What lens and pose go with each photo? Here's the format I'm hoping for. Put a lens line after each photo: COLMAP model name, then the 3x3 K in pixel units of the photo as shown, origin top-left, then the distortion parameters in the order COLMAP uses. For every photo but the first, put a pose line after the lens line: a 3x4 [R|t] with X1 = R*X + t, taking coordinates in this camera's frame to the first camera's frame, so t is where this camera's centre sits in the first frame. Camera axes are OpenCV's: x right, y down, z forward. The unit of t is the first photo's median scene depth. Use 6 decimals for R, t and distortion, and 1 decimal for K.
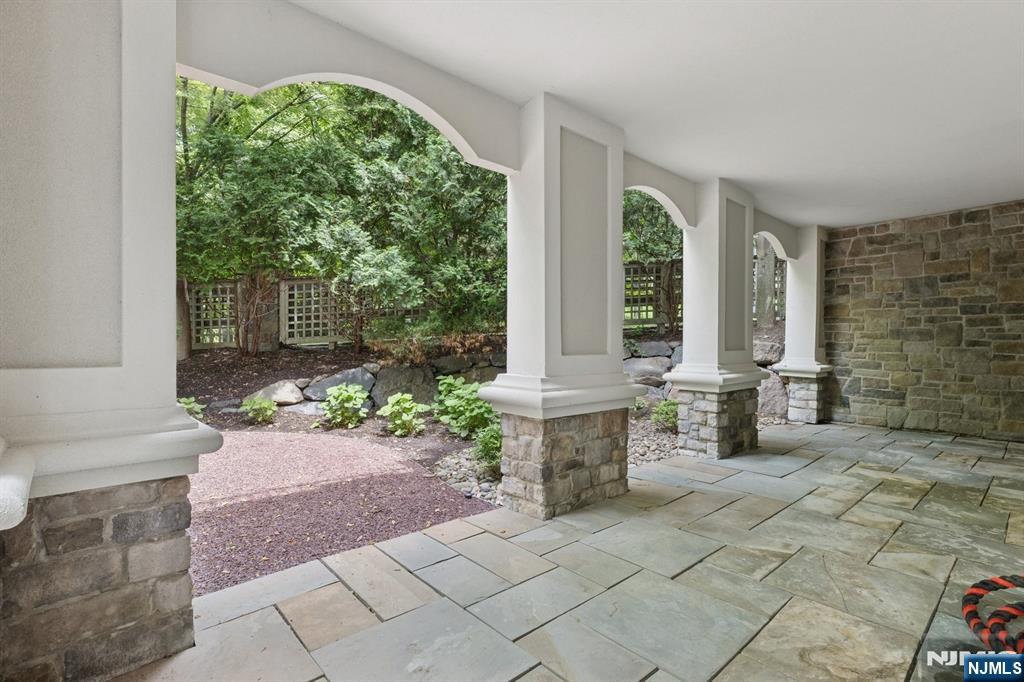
lens RADIAL K [[479.1, 0, 511.5], [0, 479.1, 340.6], [0, 0, 1]] dist [-0.004424, 0.000176]
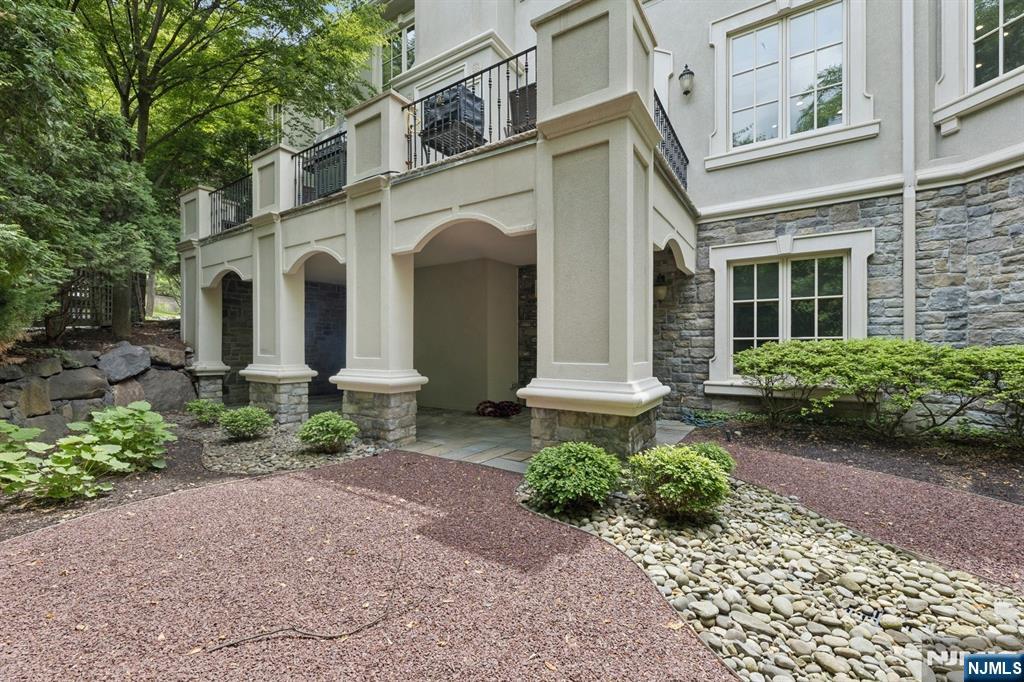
lens RADIAL K [[420.0, 0, 513.6], [0, 420.0, 346.9], [0, 0, 1]] dist [-0.003839, -0.000318]
pose [[-0.270609, -0.002022, 0.962687, -0.795265], [-0.001046, 0.999998, 0.001806, -0.007870], [-0.962689, -0.000518, -0.270610, 0.511078]]
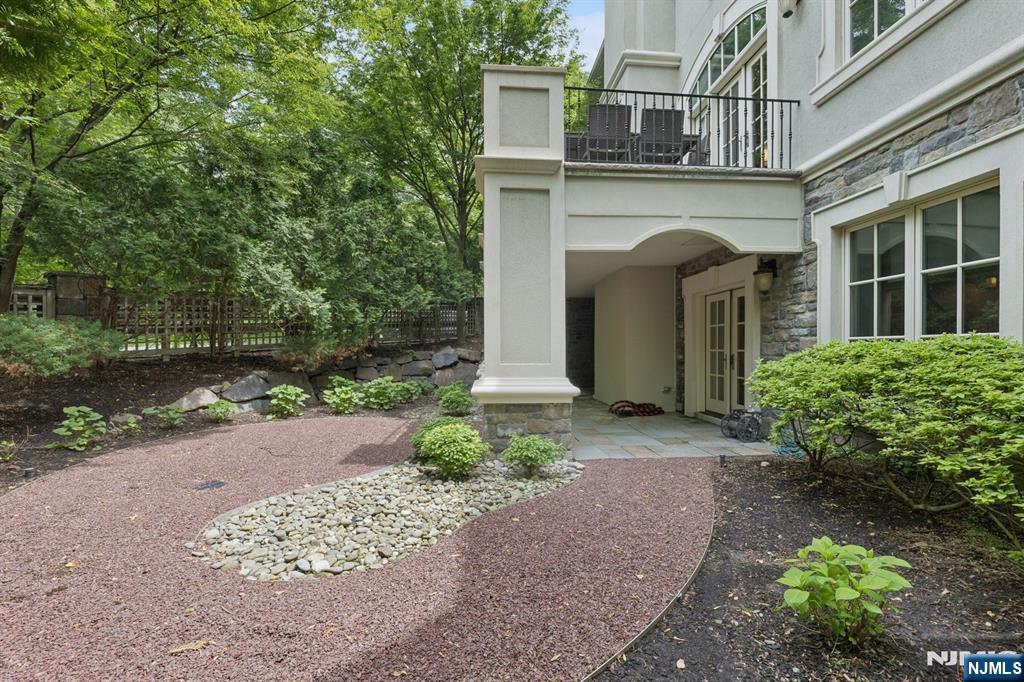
lens RADIAL K [[420.0, 0, 515.8], [0, 420.0, 345.8], [0, 0, 1]] dist [-0.003839, -0.000318]
pose [[0.593845, 0.002420, 0.804576, -0.840994], [0.001038, 0.999992, -0.003775, -0.012598], [-0.804578, 0.003077, 0.593838, -0.202681]]
